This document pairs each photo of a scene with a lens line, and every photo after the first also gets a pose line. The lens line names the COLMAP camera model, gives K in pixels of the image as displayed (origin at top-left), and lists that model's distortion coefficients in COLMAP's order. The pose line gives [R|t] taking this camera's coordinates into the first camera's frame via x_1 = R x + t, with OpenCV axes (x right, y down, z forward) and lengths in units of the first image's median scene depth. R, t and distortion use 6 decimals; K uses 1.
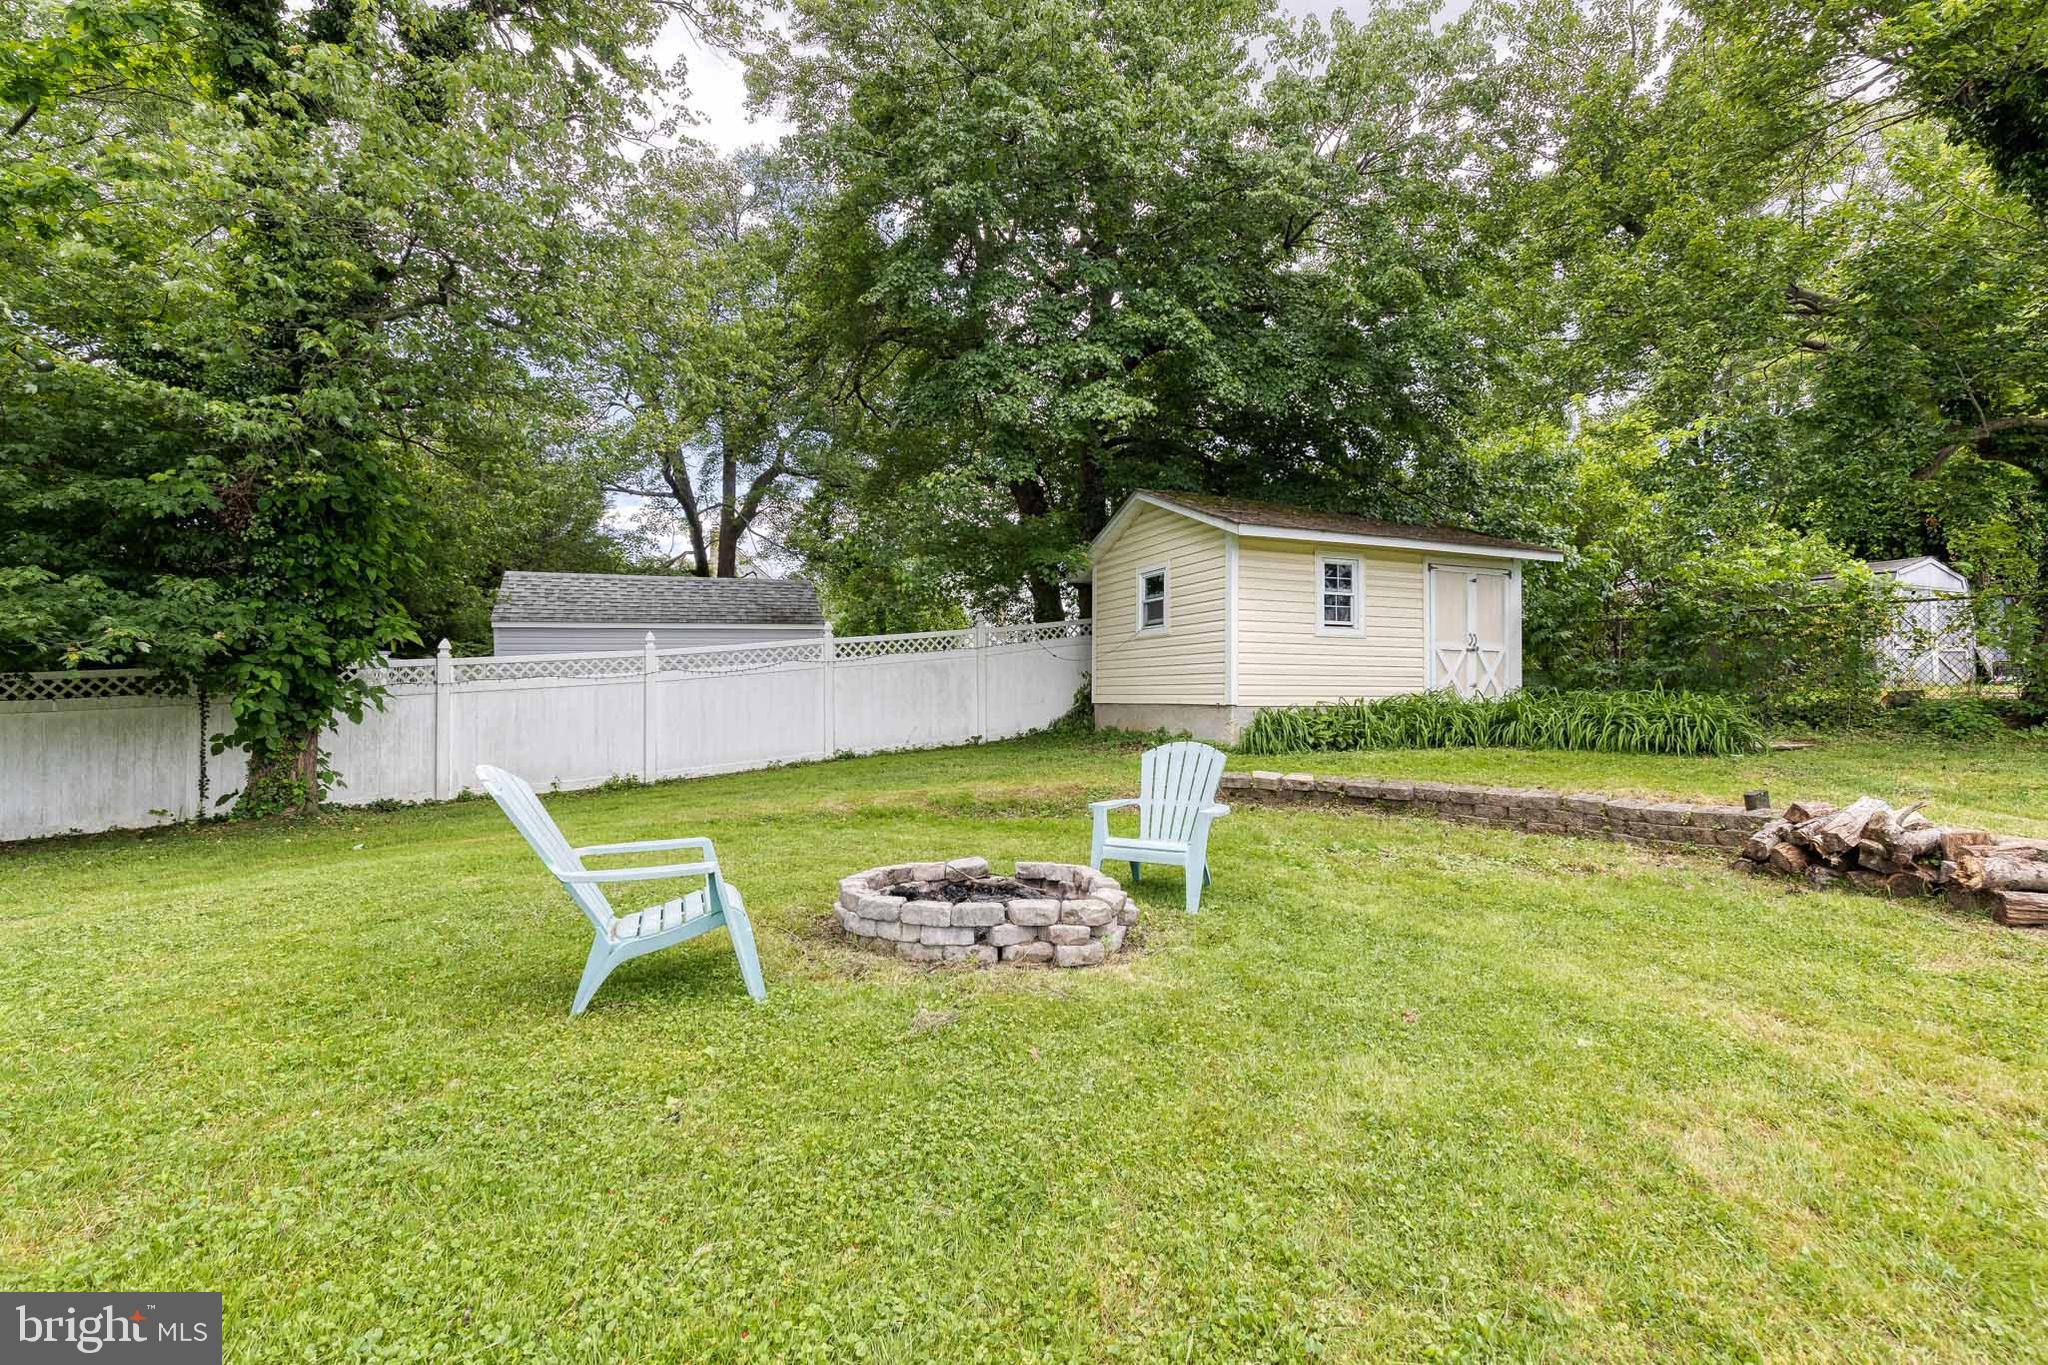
lens RADIAL K [[936.2, 0, 1026.0], [0, 936.2, 710.0], [0, 0, 1]] dist [0.010581, -0.000227]
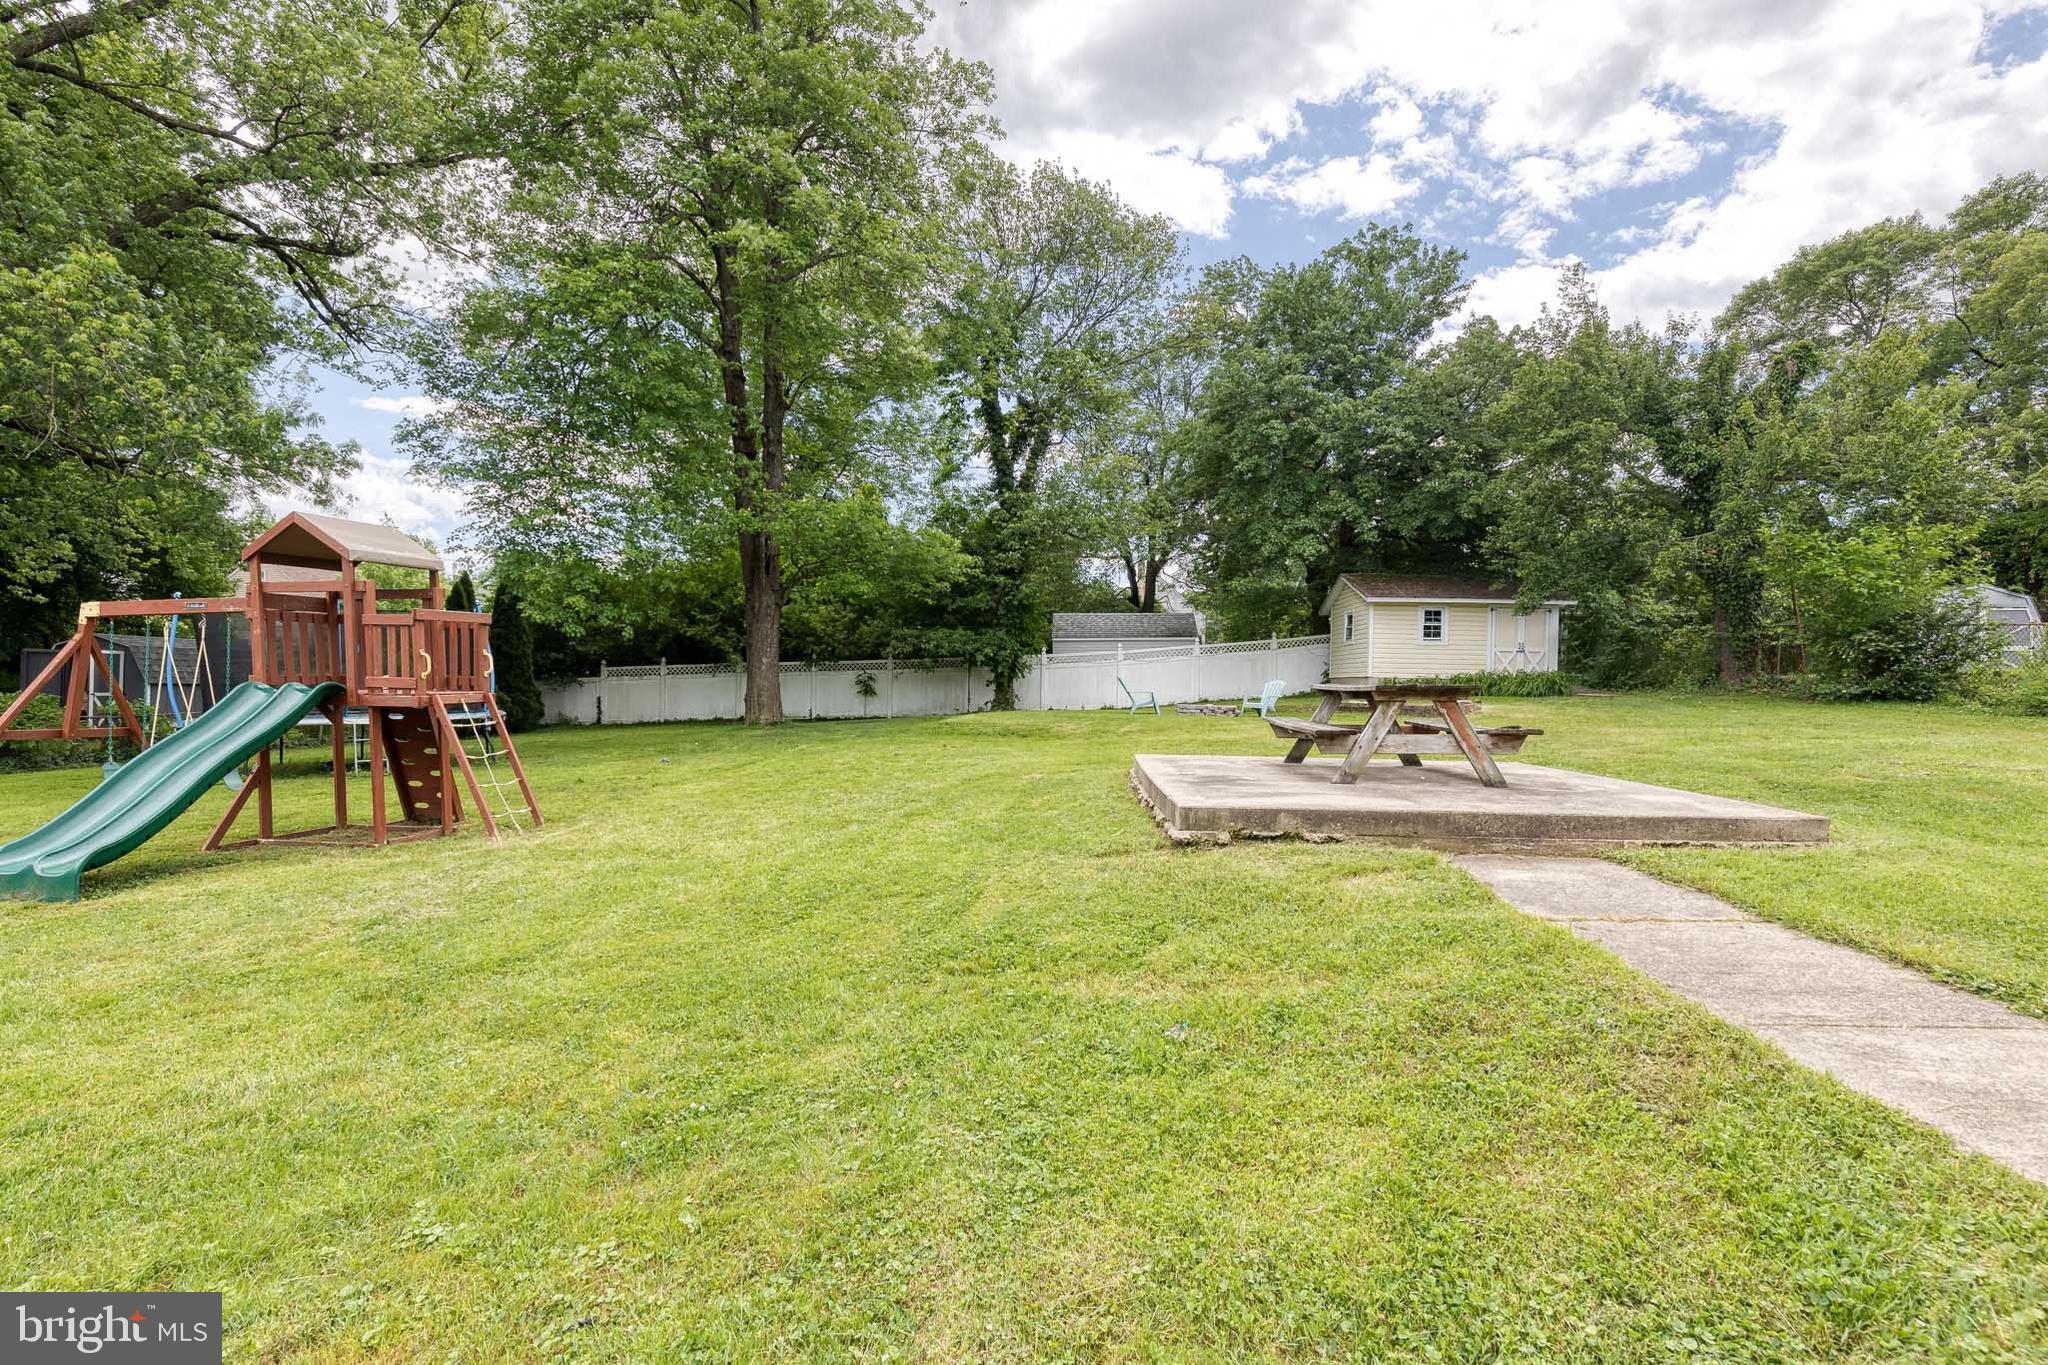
lens RADIAL K [[945.7, 0, 1059.6], [0, 945.7, 693.3], [0, 0, 1]] dist [0.012304, -0.001059]
pose [[0.921798, 0.018081, -0.387250, 0.356149], [-0.022365, 0.999728, -0.006559, 0.057155], [0.387026, 0.014707, 0.921952, -1.171513]]
